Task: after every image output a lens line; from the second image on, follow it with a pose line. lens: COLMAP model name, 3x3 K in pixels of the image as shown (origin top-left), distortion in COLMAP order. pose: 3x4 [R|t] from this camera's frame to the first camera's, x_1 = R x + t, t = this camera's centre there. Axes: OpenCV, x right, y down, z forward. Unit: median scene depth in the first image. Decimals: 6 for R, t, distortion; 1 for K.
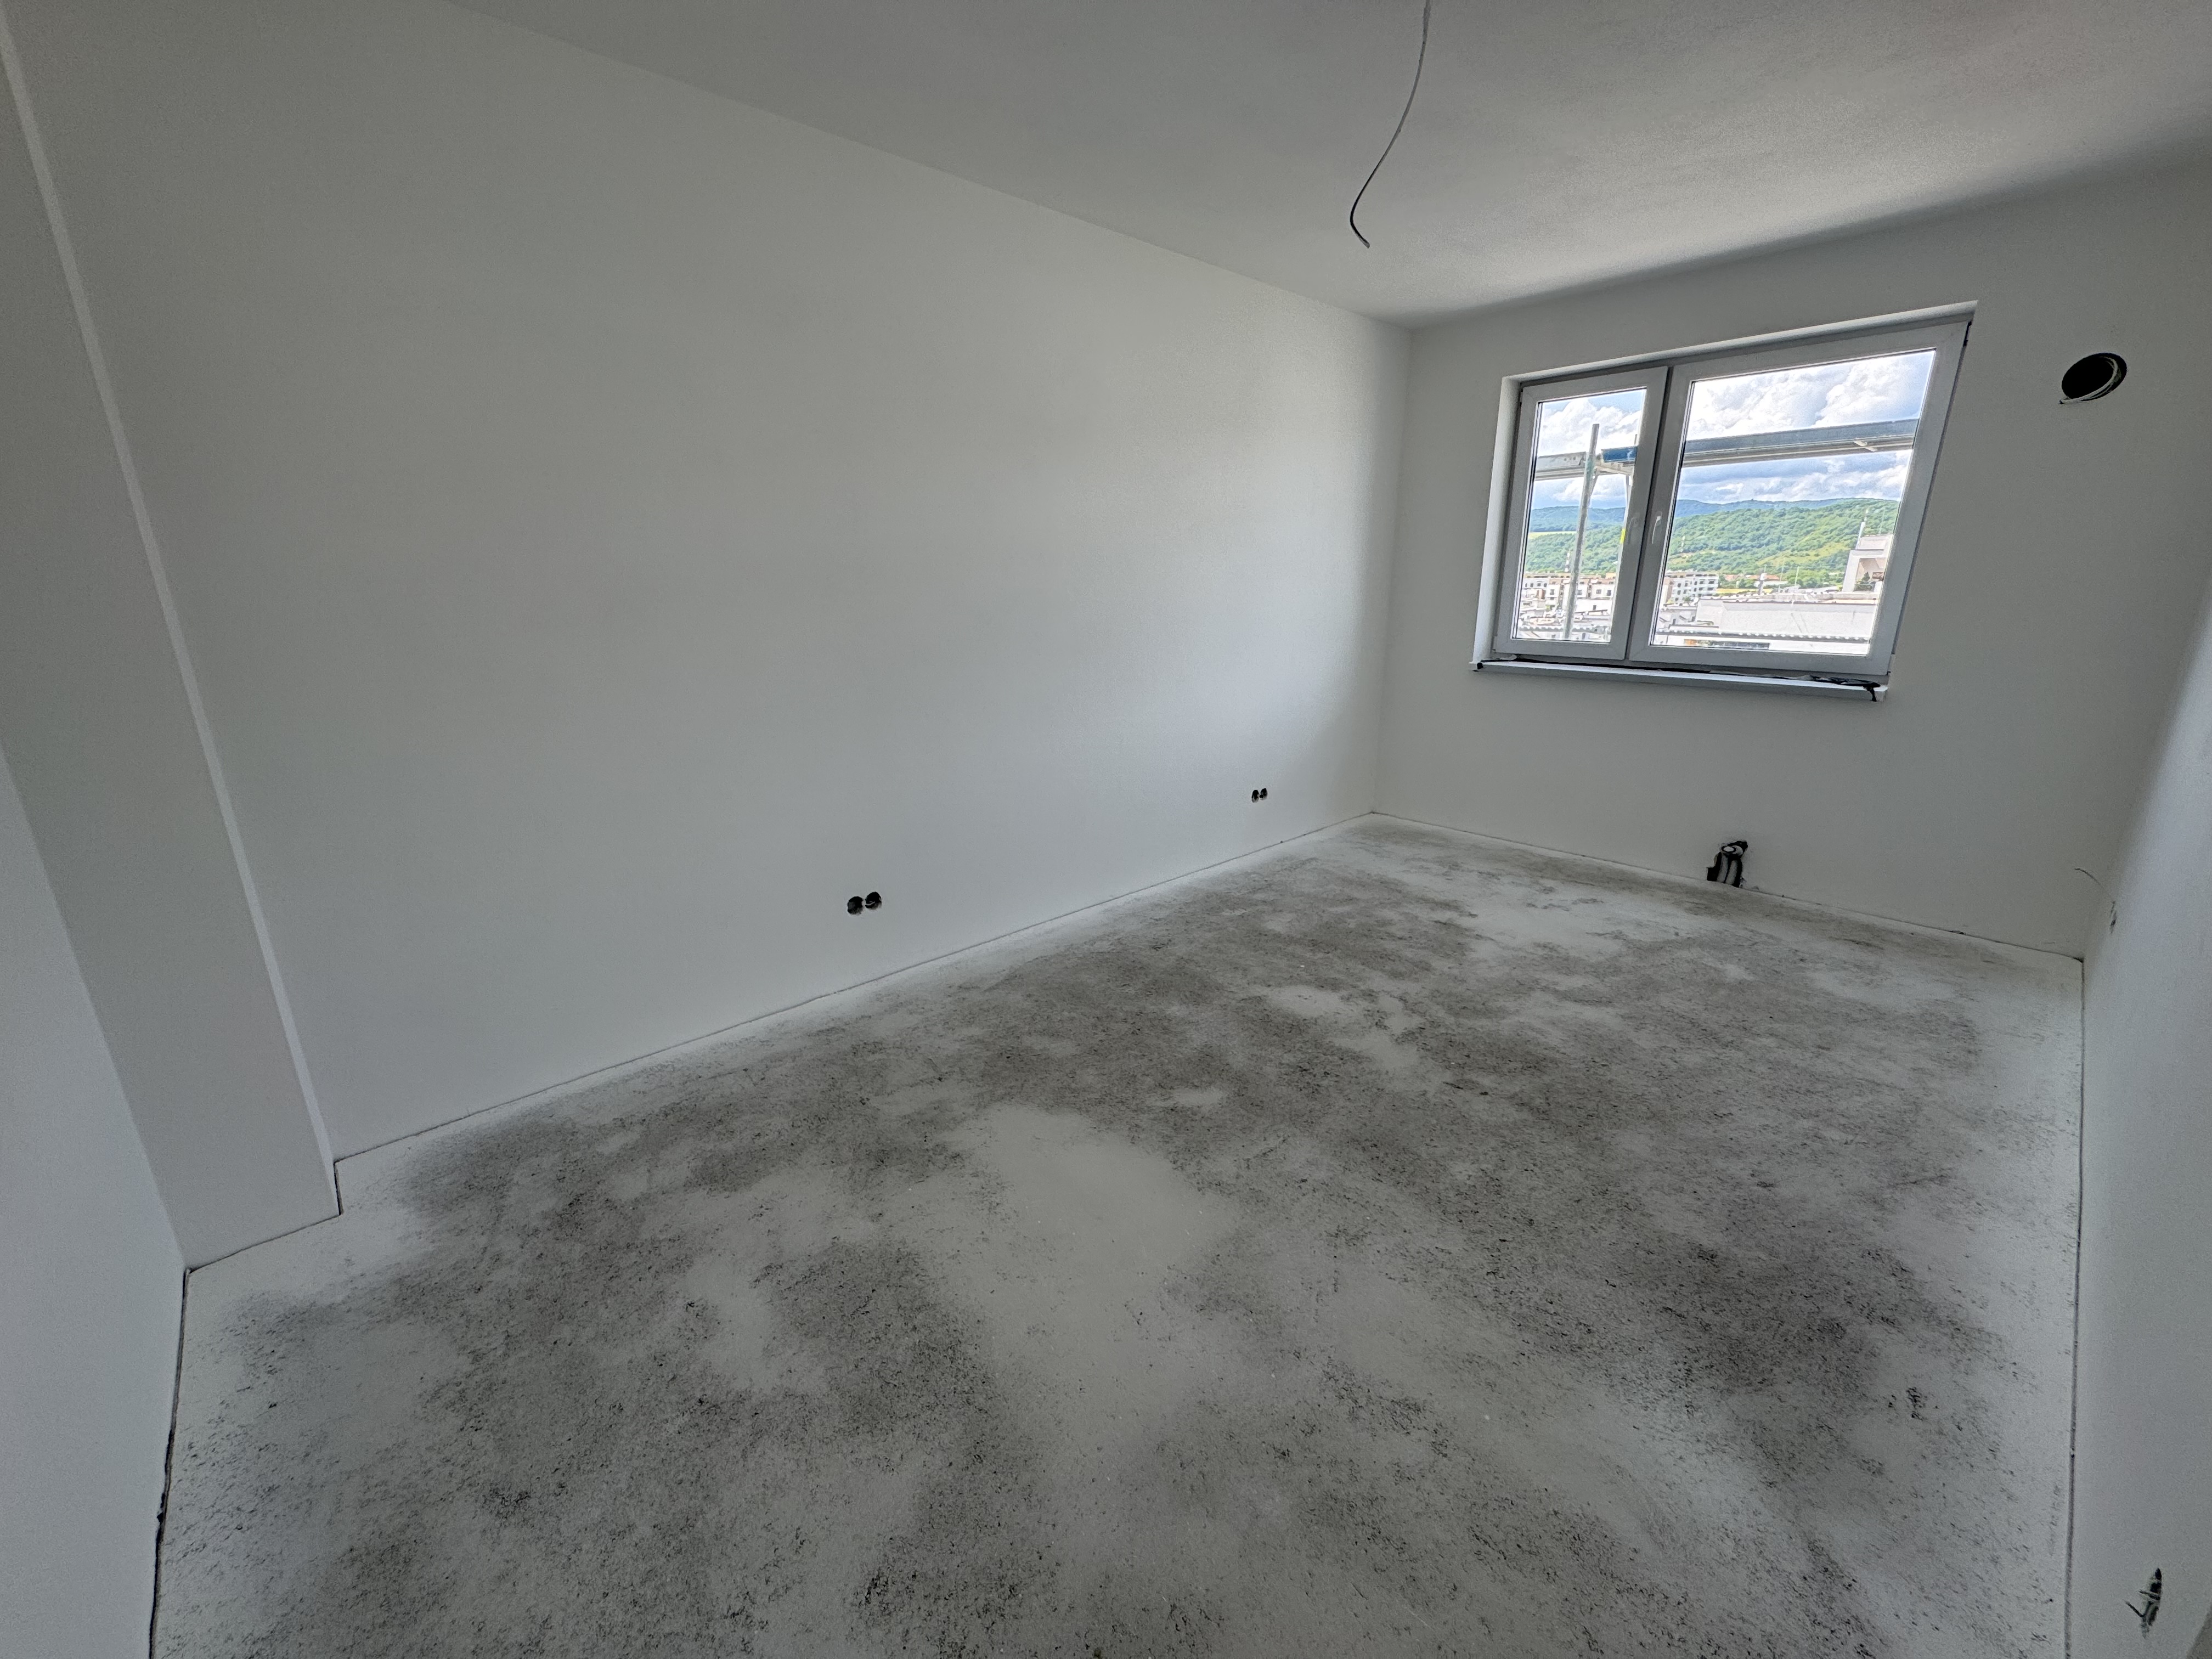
lens RADIAL K [[882.9, 0, 1113.0], [0, 882.9, 825.8], [0, 0, 1]] dist [-0.002759, -0.000245]
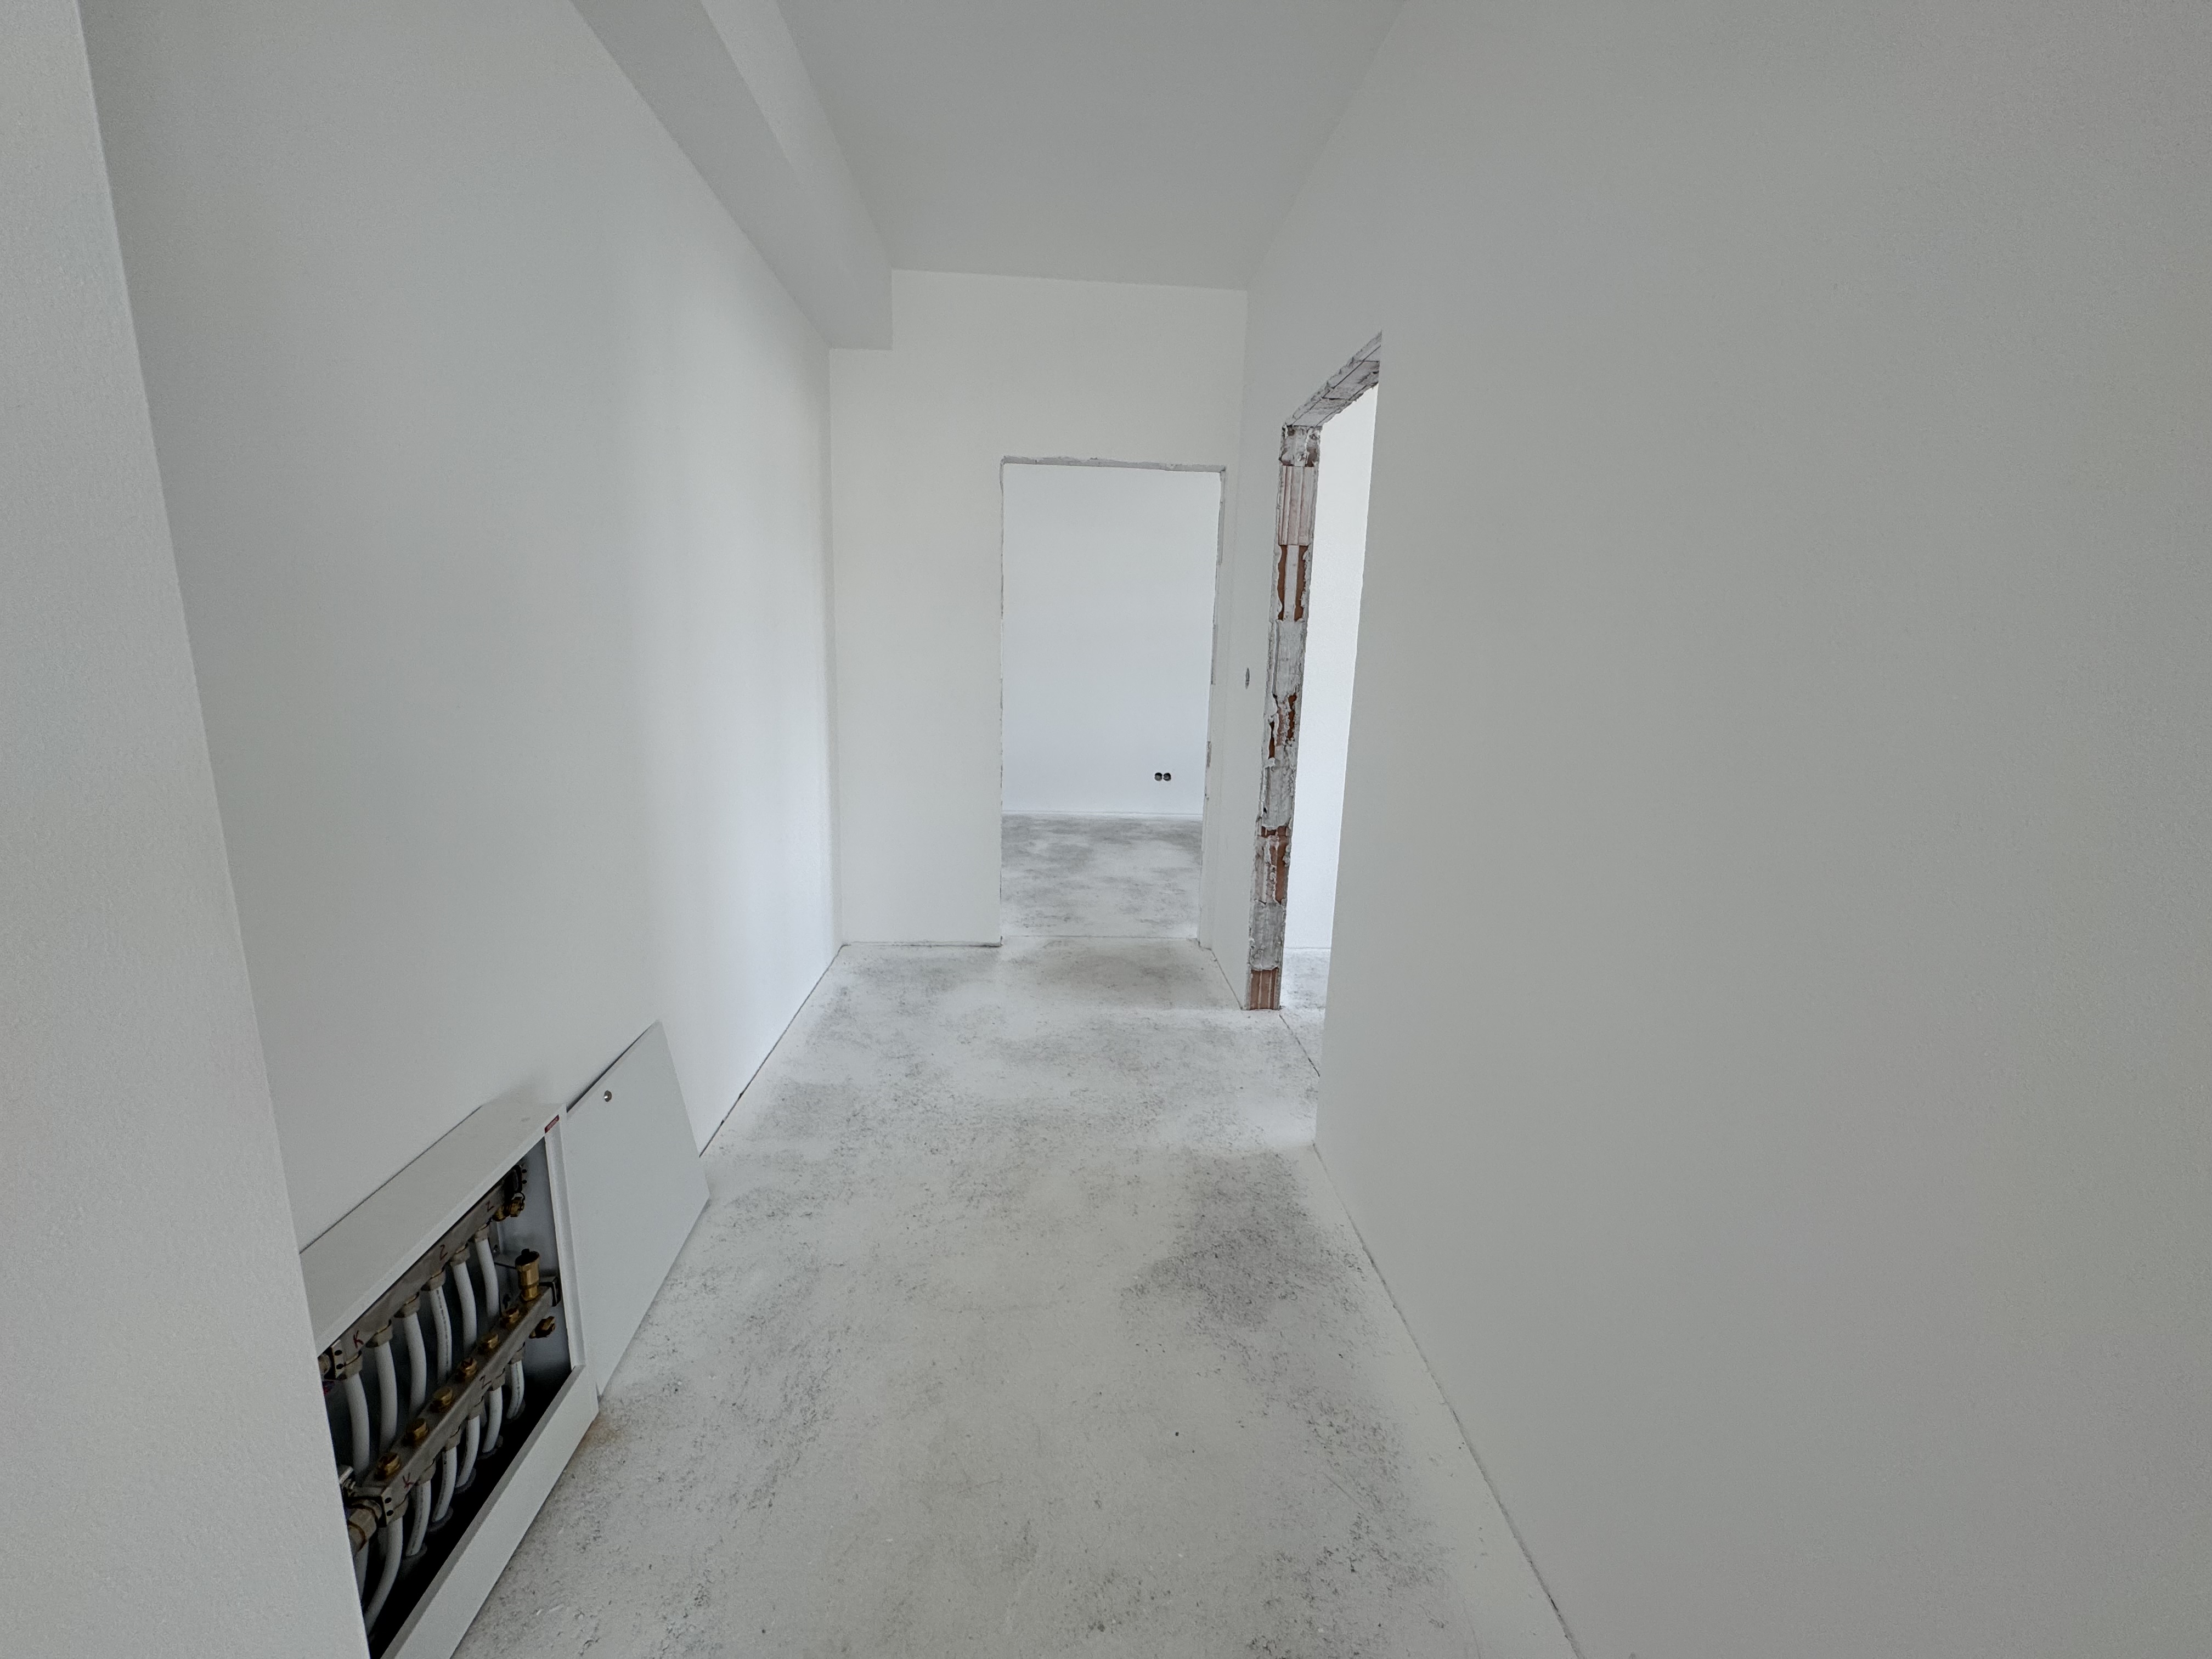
lens RADIAL K [[882.9, 0, 1113.0], [0, 882.9, 825.8], [0, 0, 1]] dist [-0.002759, -0.000245]
pose [[0.772453, 0.156402, -0.615512, 1.136786], [-0.206398, 0.978413, -0.010409, 0.291187], [0.600597, 0.135081, 0.788059, -0.909089]]
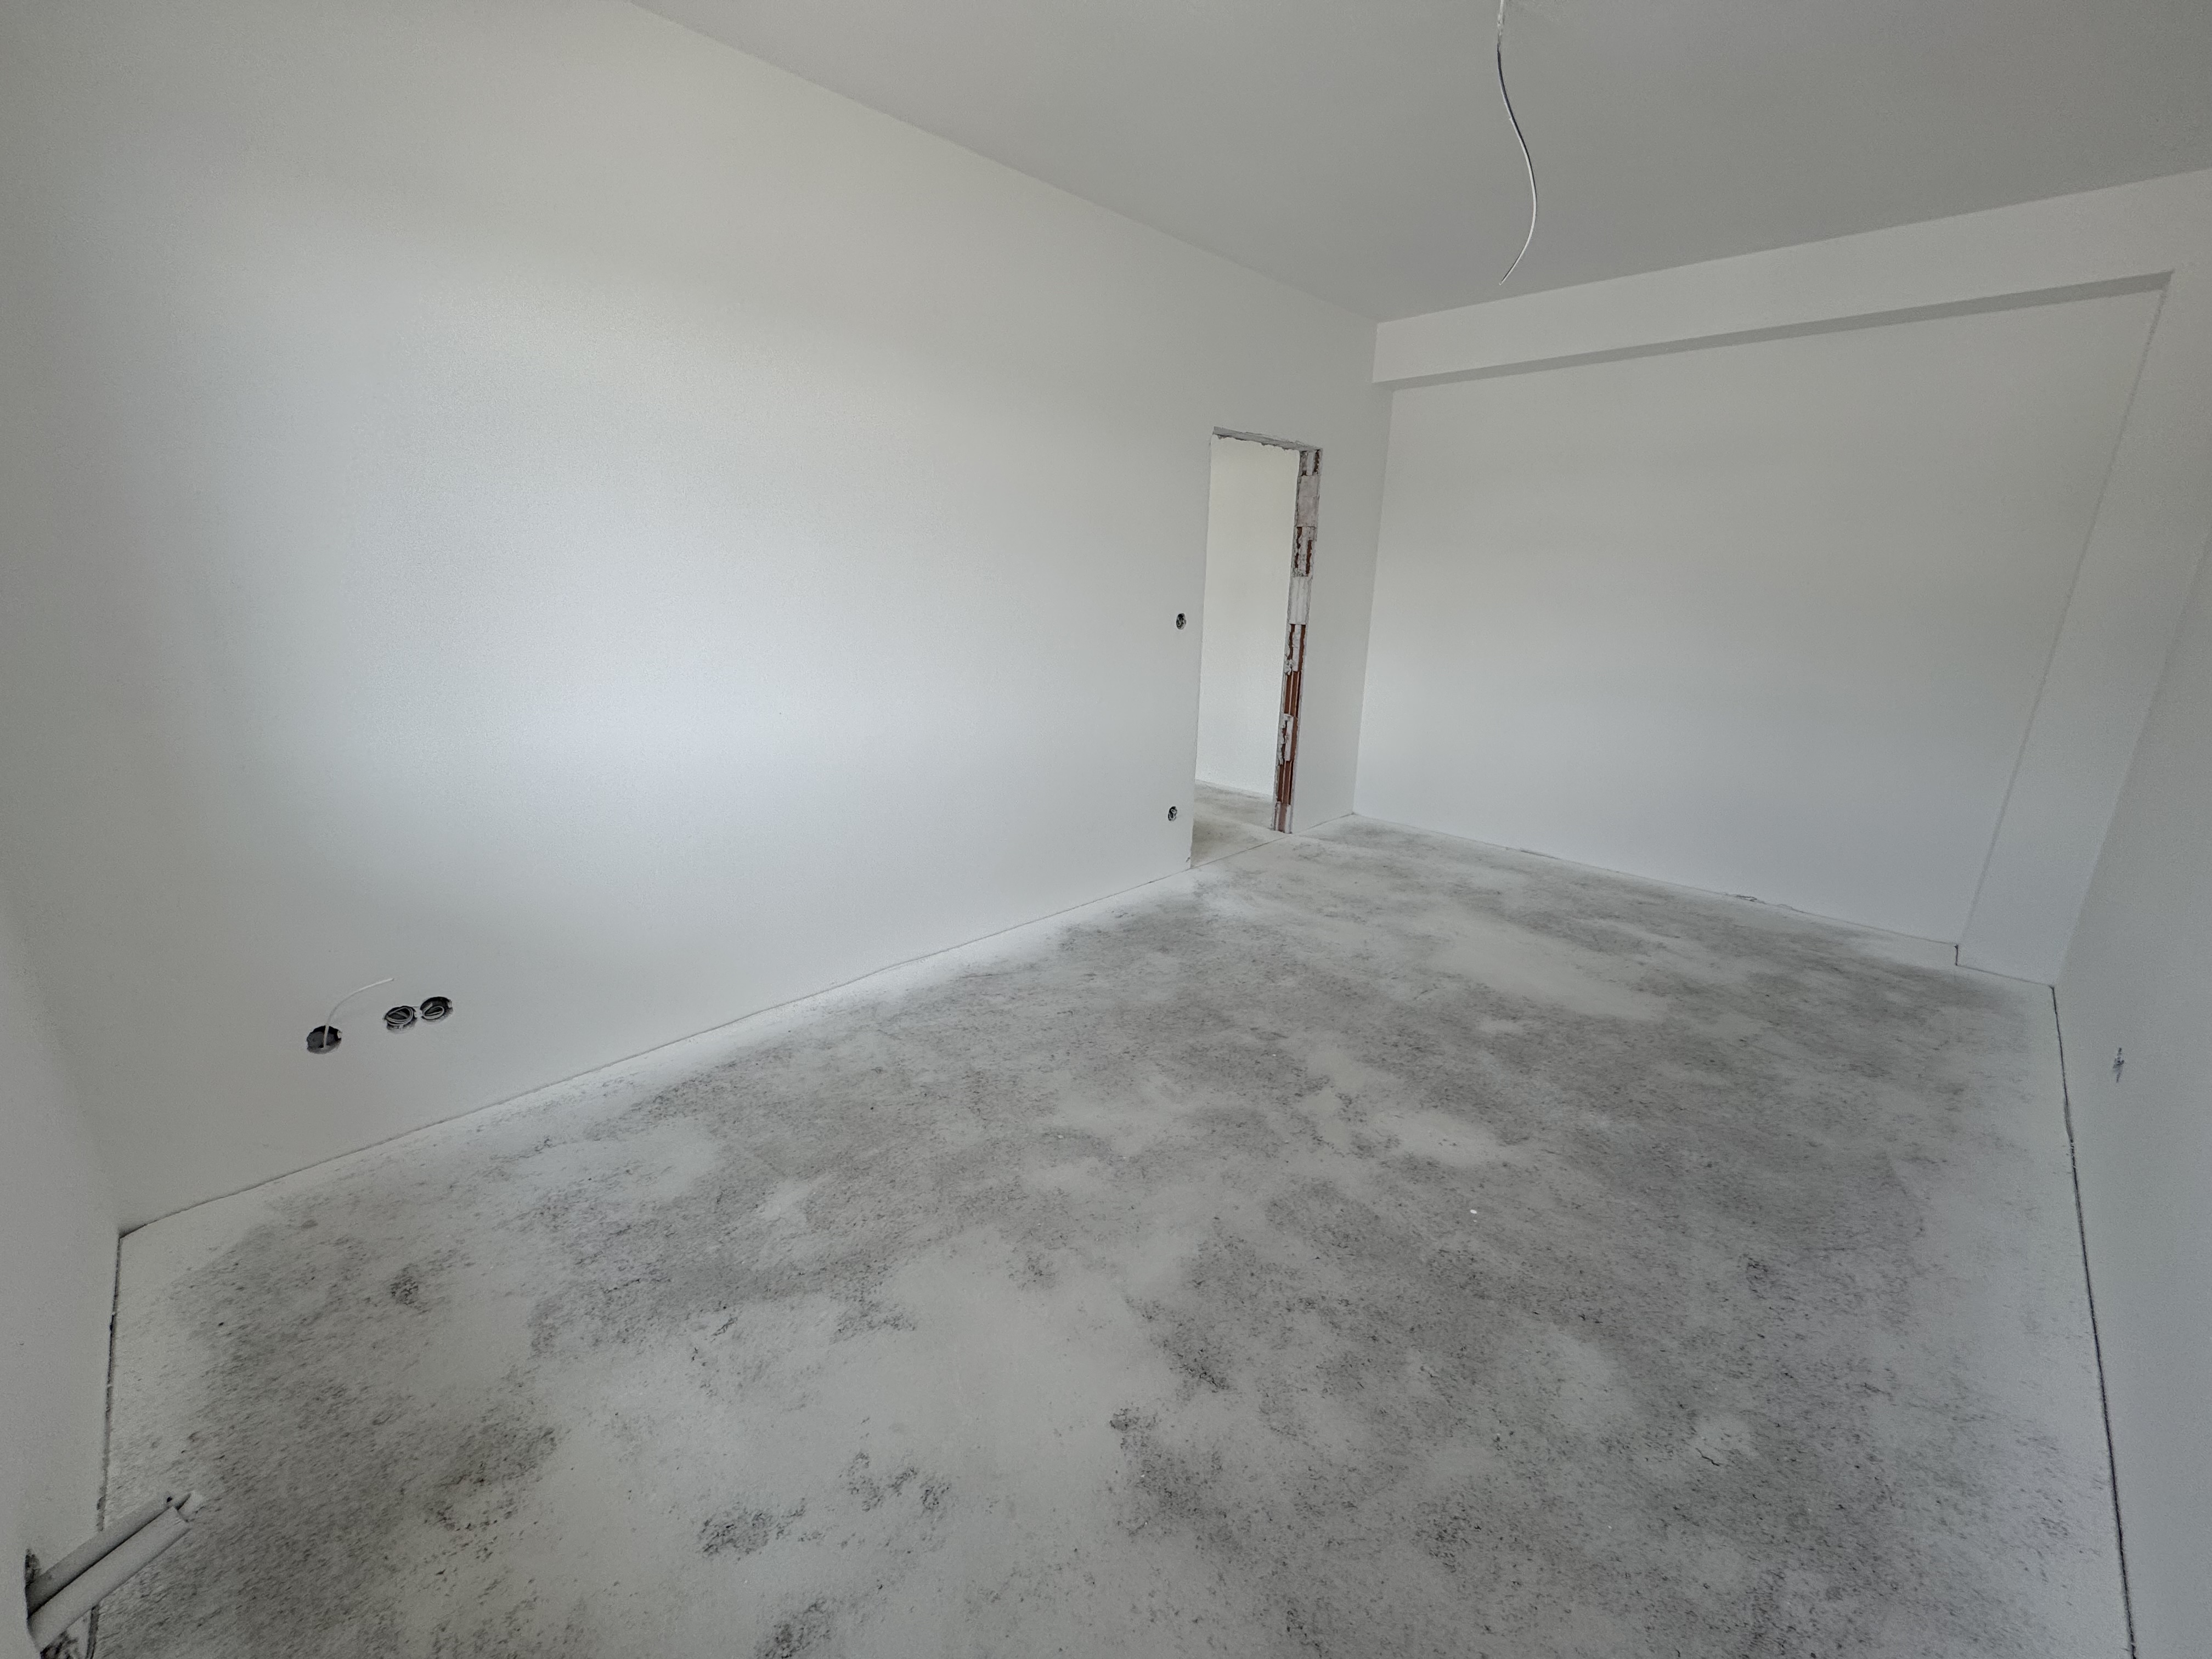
lens RADIAL K [[882.9, 0, 1113.0], [0, 882.9, 825.8], [0, 0, 1]] dist [-0.002759, -0.000245]
pose [[-0.998878, -0.001188, -0.047341, 0.588961], [-0.025991, 0.849404, 0.527102, -0.458323], [0.039585, 0.527741, -0.848482, 1.631112]]
